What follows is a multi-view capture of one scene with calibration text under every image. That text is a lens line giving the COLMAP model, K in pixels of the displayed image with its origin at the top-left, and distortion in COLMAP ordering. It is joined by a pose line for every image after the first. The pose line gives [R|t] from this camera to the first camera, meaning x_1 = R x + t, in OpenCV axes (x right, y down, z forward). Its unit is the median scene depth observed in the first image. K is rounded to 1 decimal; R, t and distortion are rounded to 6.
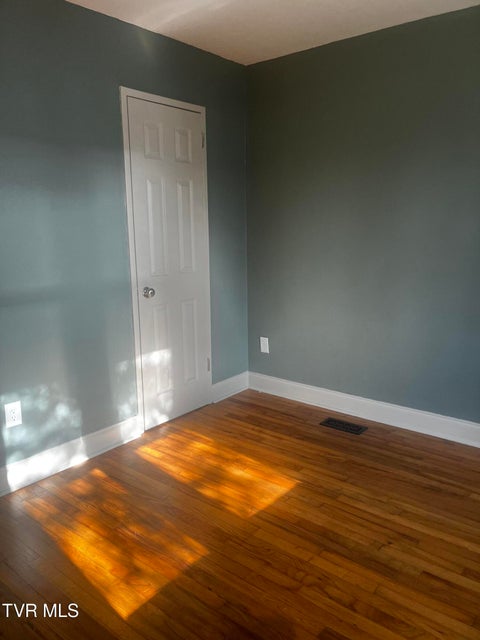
lens RADIAL K [[487.2, 0, 239.6], [0, 487.2, 318.6], [0, 0, 1]] dist [0.039175, -0.062950]
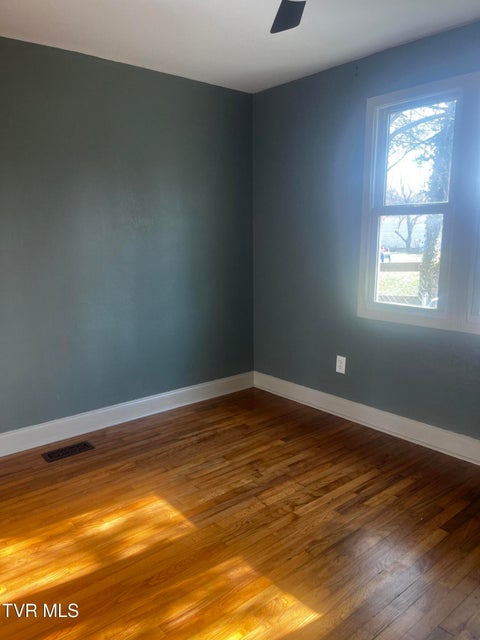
lens RADIAL K [[487.2, 0, 239.4], [0, 487.2, 321.5], [0, 0, 1]] dist [0.039175, -0.062950]
pose [[0.173369, -0.158493, 0.972020, -0.766959], [0.191510, 0.973552, 0.124585, -0.100654], [-0.966058, 0.164552, 0.199137, 0.560650]]
